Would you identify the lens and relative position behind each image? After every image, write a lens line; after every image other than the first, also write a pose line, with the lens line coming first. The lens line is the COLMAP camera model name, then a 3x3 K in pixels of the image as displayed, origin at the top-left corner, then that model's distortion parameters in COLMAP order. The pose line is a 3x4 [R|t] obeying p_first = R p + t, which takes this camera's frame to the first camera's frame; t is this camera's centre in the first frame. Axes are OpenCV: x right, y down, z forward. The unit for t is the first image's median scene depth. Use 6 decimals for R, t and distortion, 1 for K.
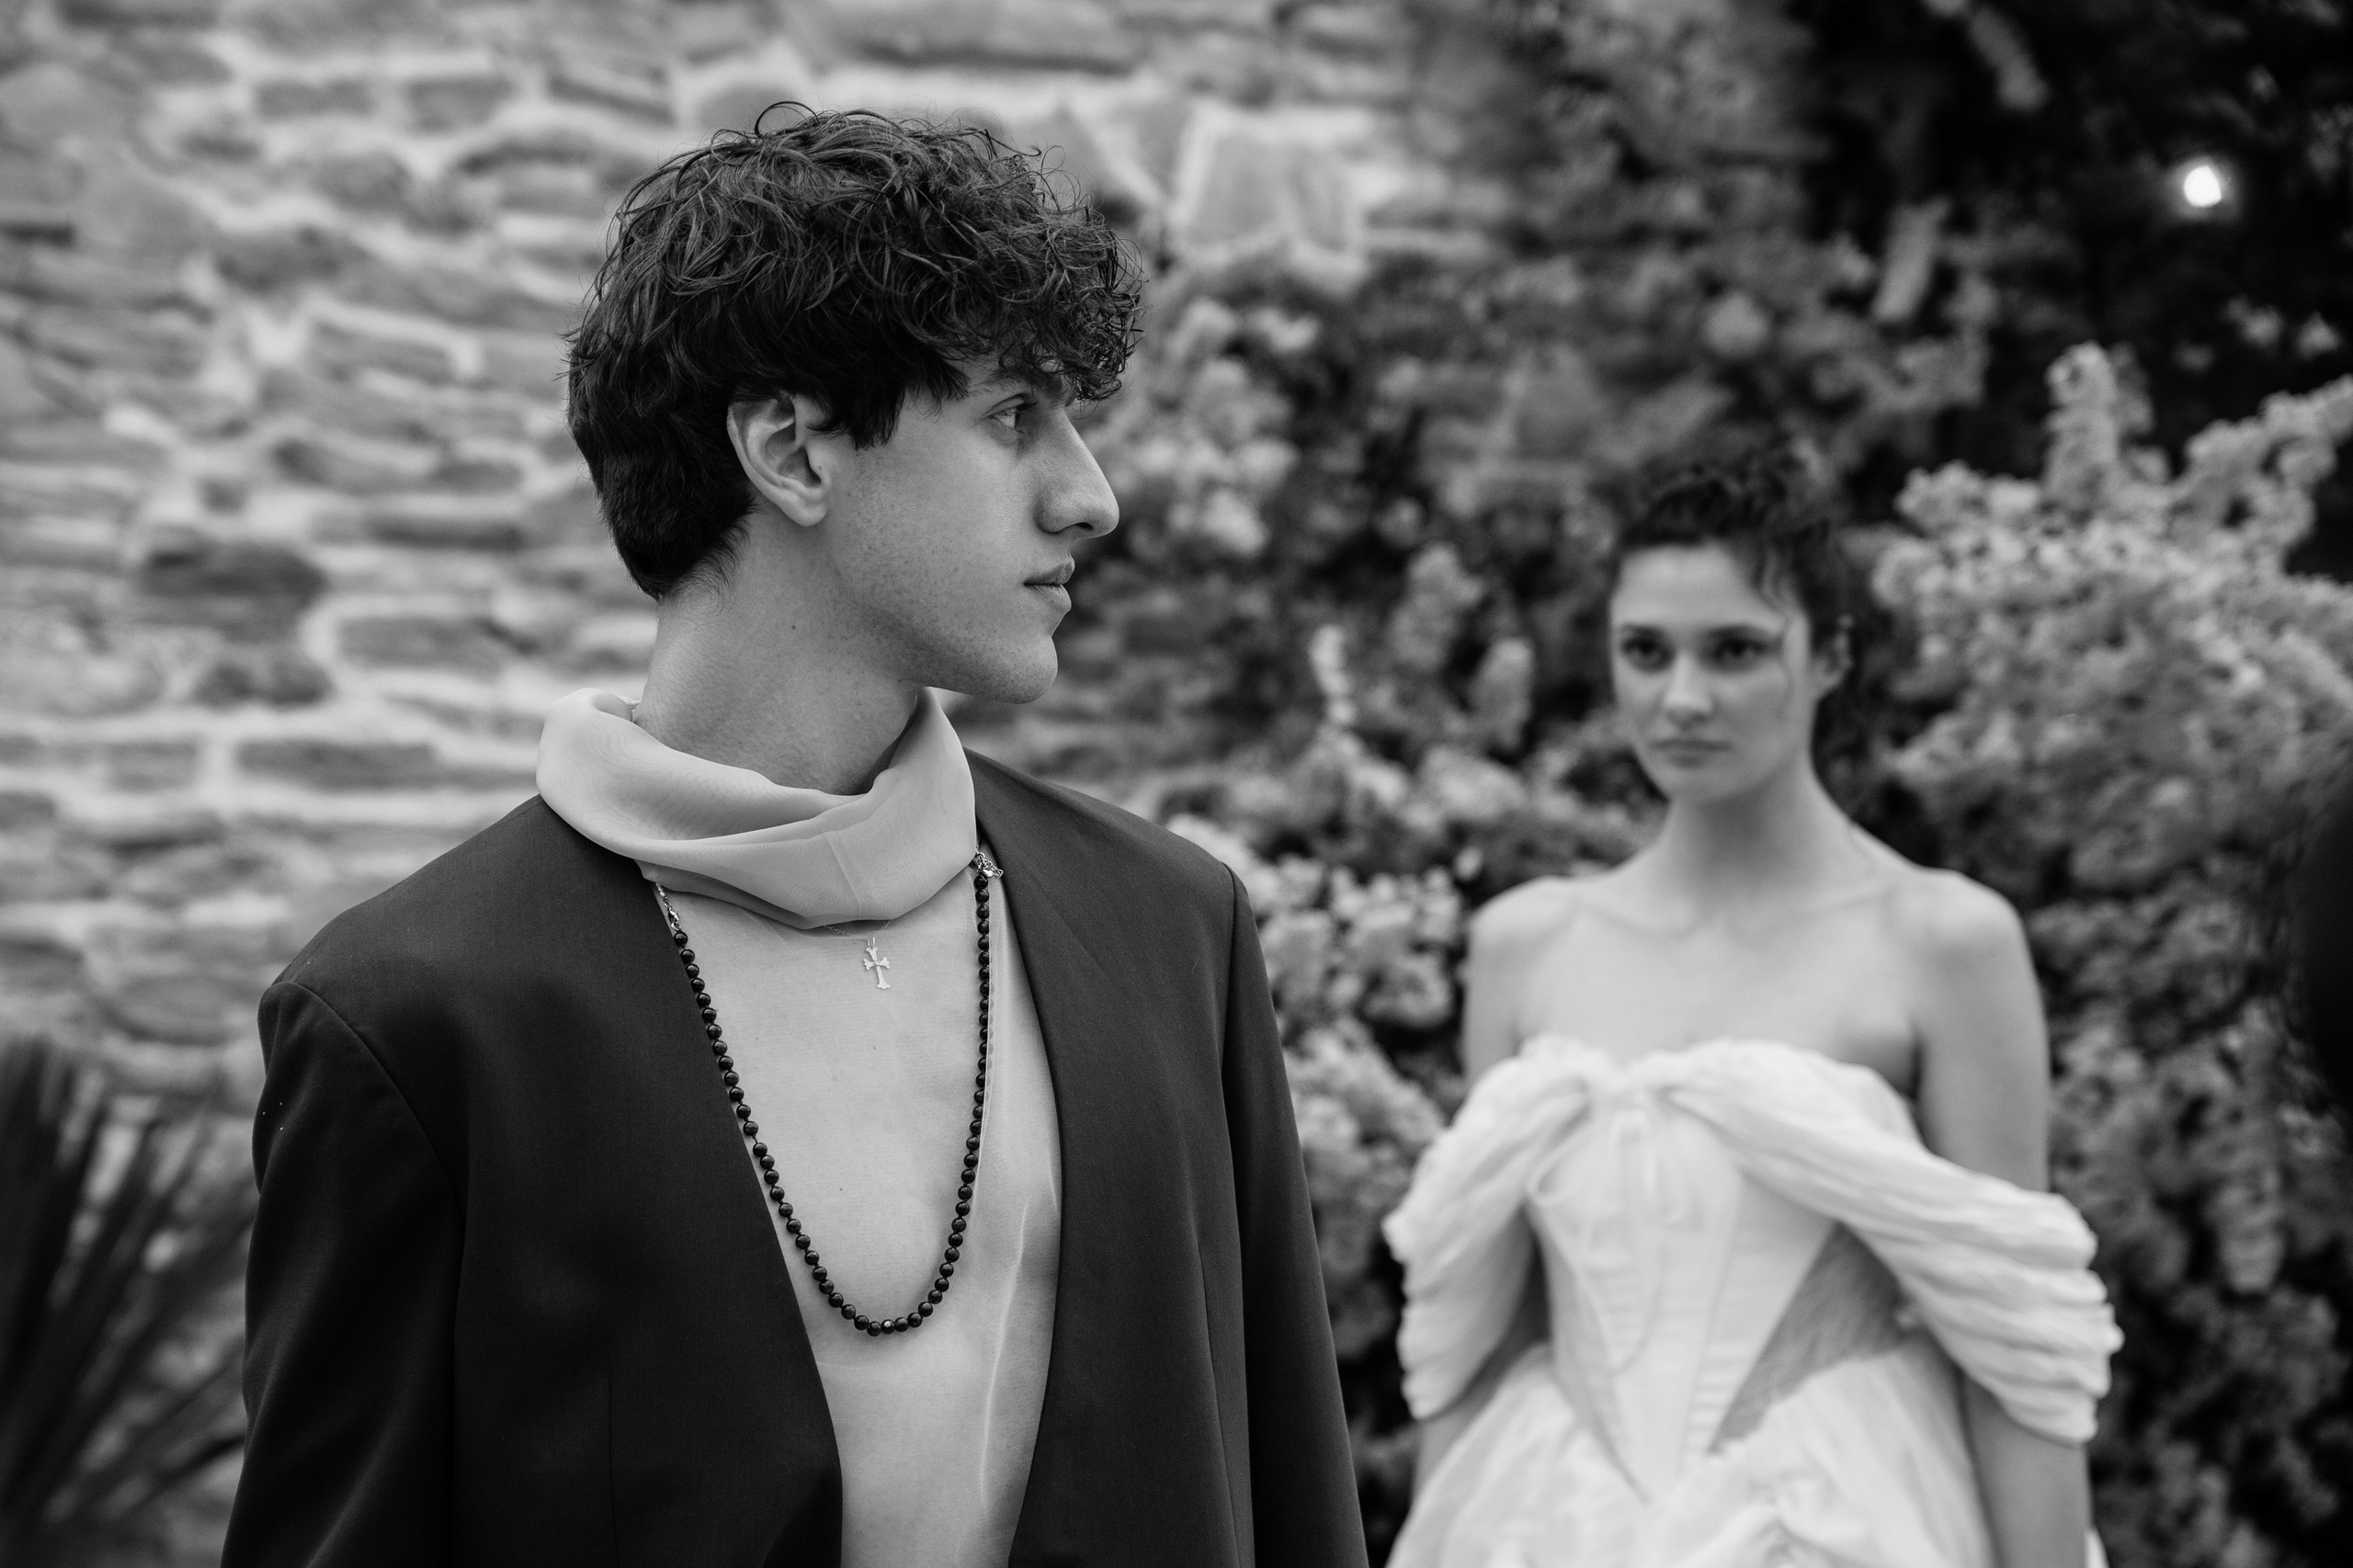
lens RADIAL K [[4331.0, 0, 1176.5], [0, 4331.0, 784.0], [0, 0, 1]] dist [0.189216, -0.219735]
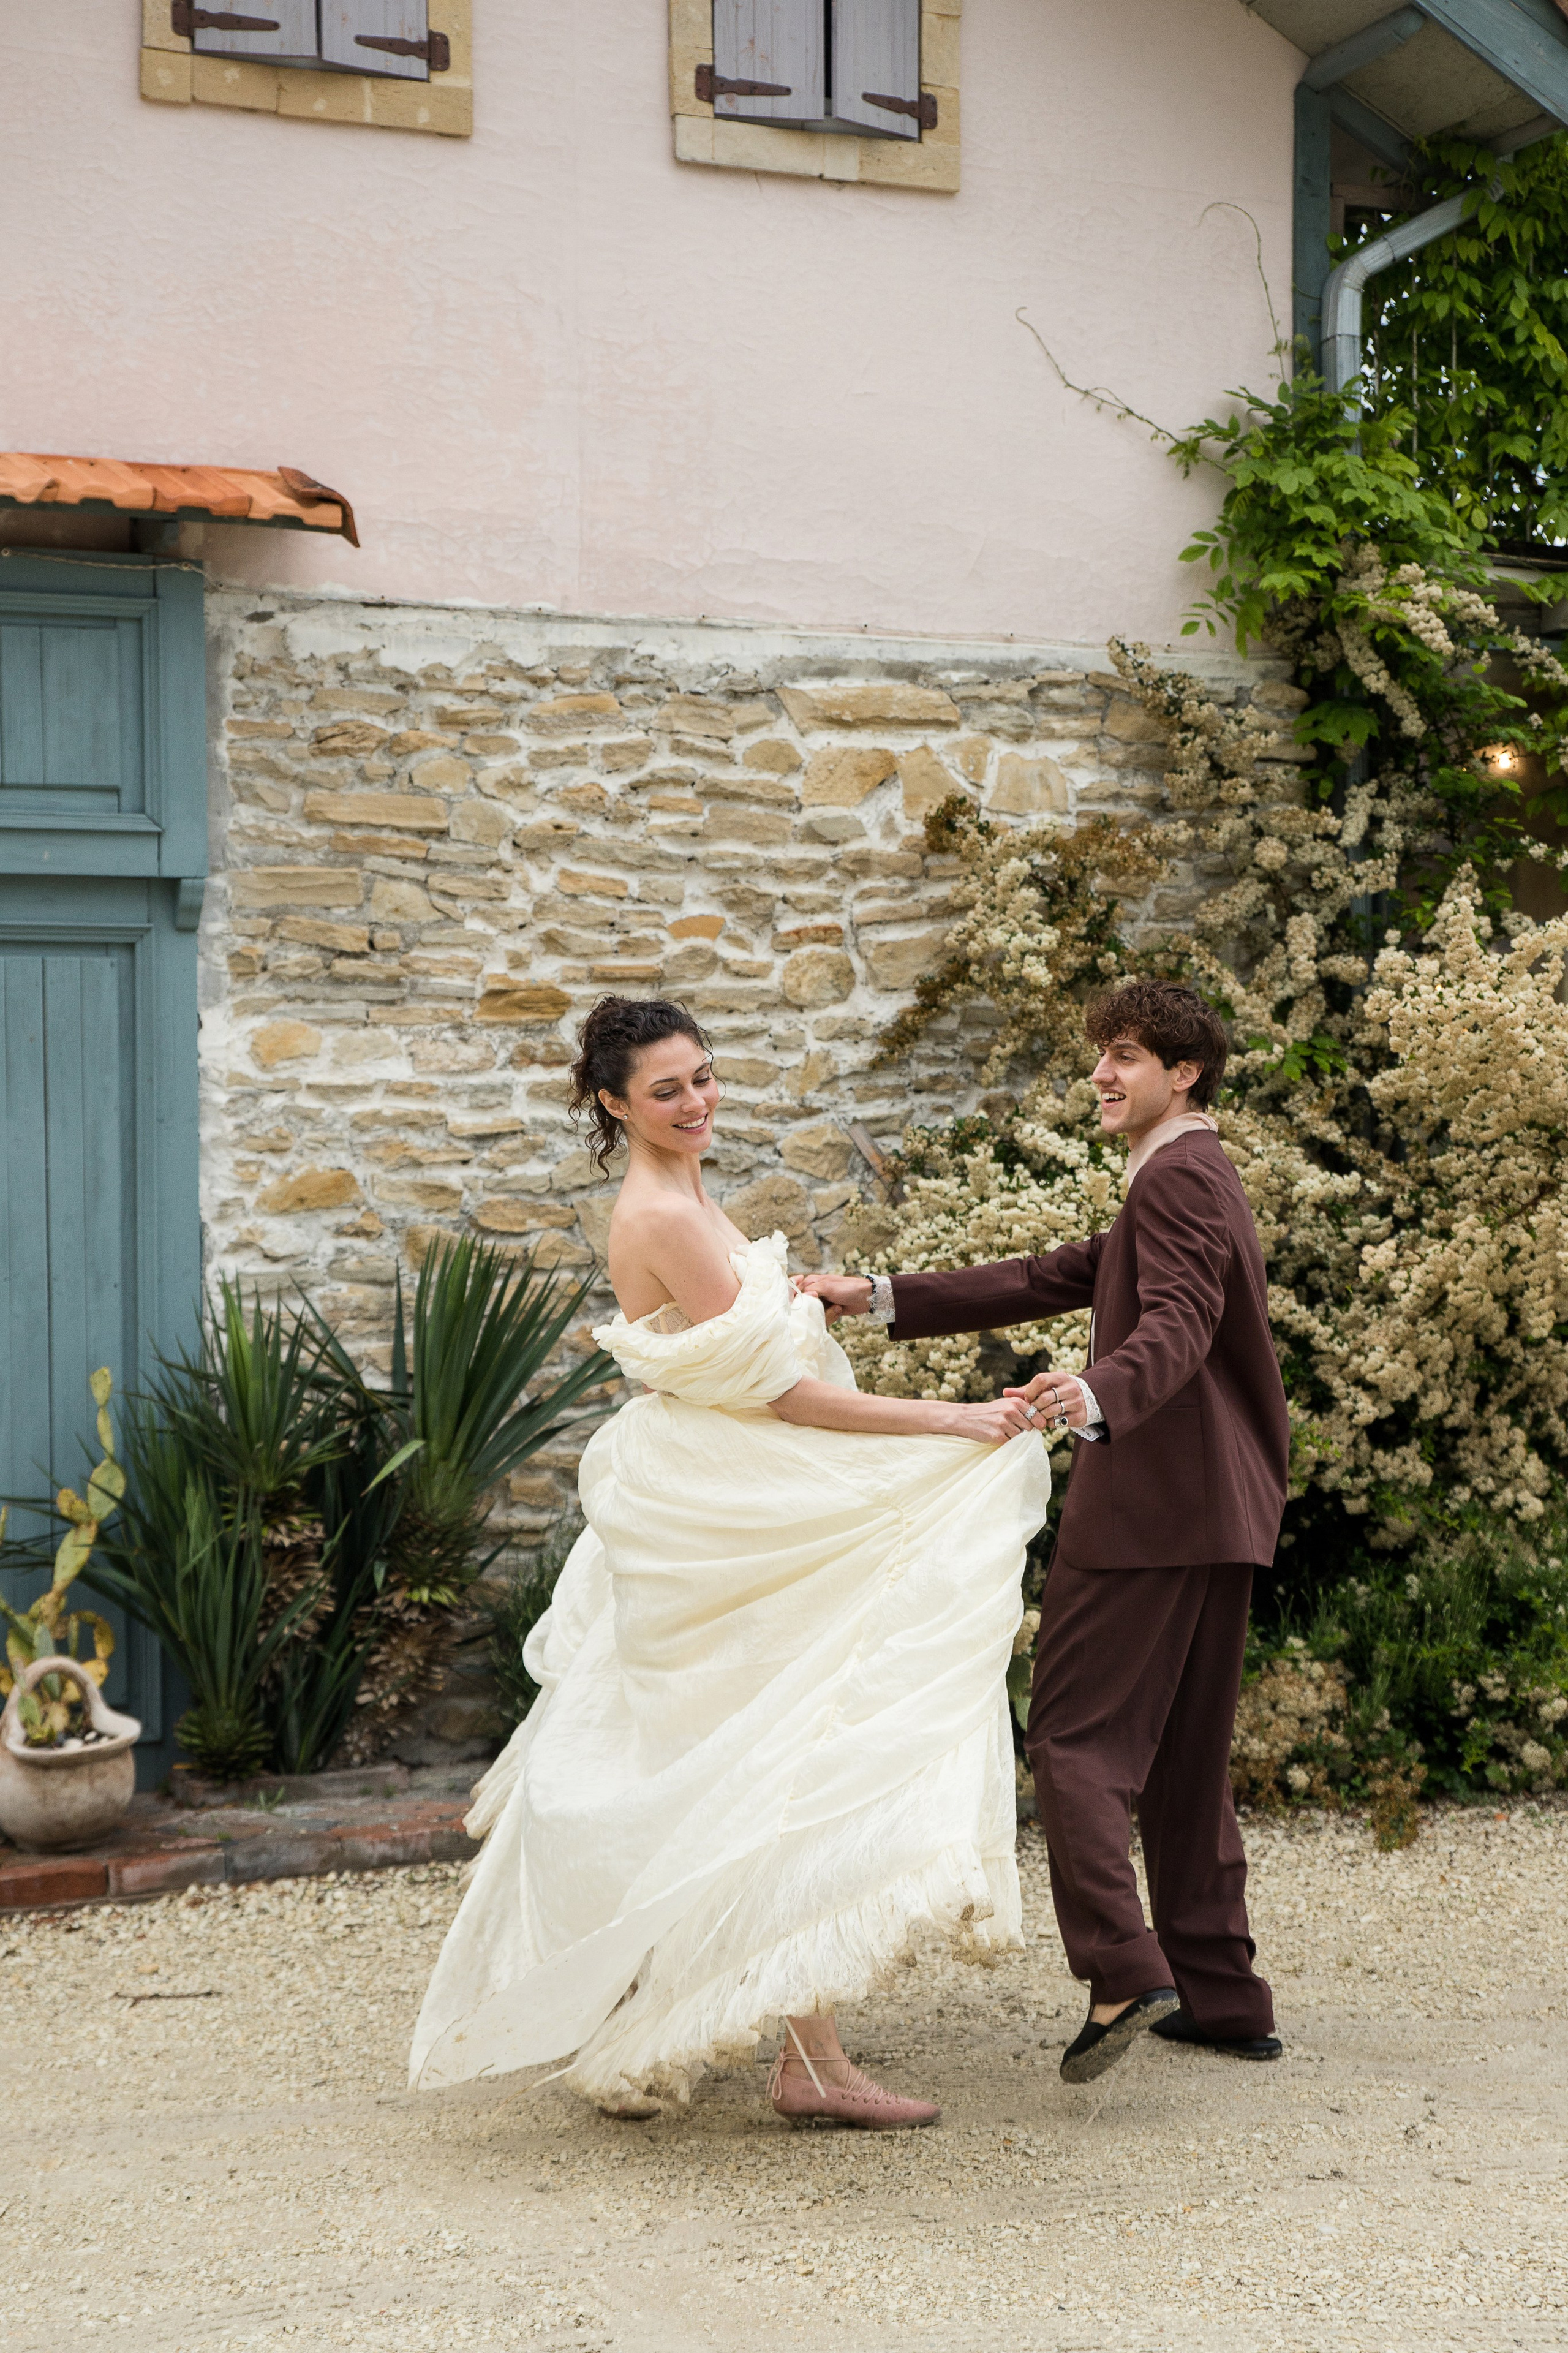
lens RADIAL K [[3269.7, 0, 786.7], [0, 3269.7, 1138.5], [0, 0, 1]] dist [0.032777, 0.367085]
pose [[0.999514, -0.017776, 0.025625, -0.134535], [0.016708, 0.999006, 0.041326, -0.044165], [-0.026334, -0.040878, 0.998817, -0.484107]]
